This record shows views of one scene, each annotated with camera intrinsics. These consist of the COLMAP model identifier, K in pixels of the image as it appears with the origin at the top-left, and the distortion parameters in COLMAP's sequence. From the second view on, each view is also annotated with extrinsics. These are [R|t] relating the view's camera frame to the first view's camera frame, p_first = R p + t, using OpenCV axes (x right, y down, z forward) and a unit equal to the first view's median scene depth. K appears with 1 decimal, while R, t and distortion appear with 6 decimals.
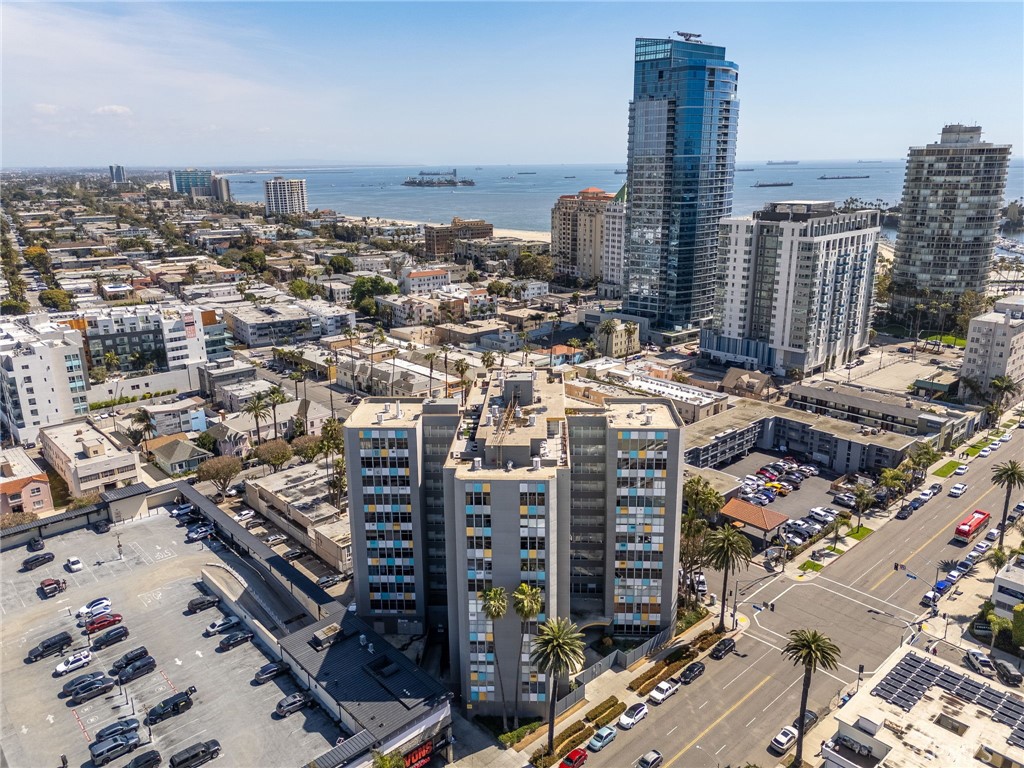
lens RADIAL K [[757.0, 0, 513.9], [0, 757.0, 384.0], [0, 0, 1]] dist [0.007416, -0.002127]
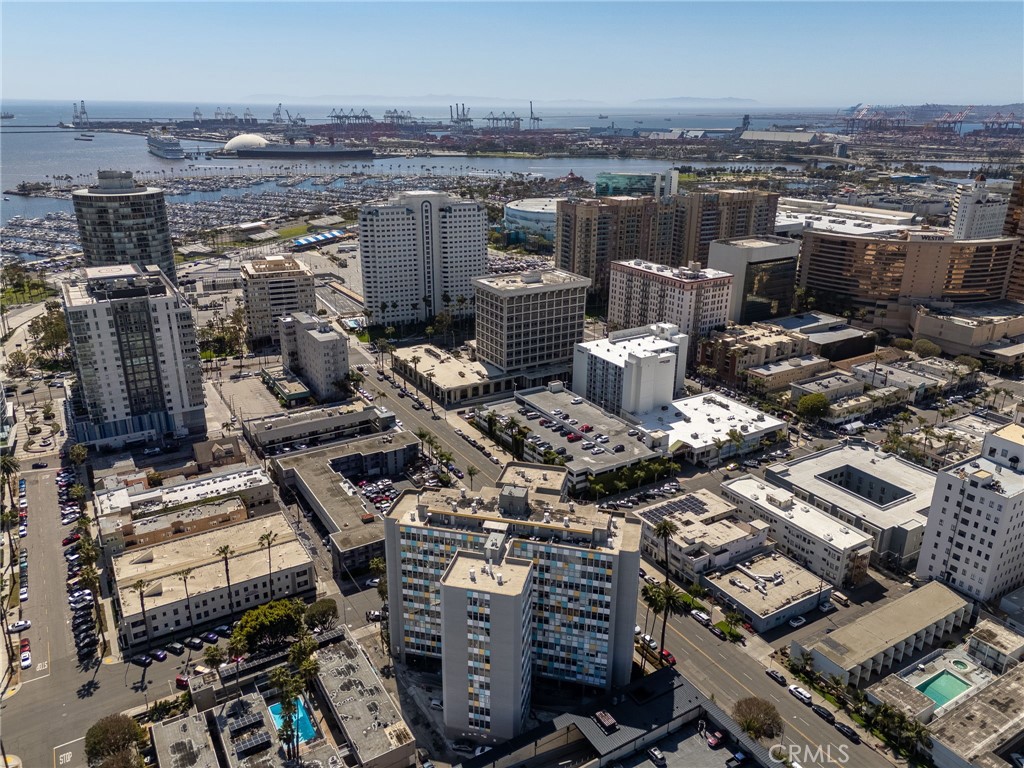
lens RADIAL K [[757.0, 0, 511.7], [0, 757.0, 384.8], [0, 0, 1]] dist [0.007416, -0.002127]
pose [[0.203023, -0.323930, 0.924041, -0.802959], [0.270434, 0.925538, 0.265037, -0.365944], [-0.941088, 0.196083, 0.275507, 0.411281]]
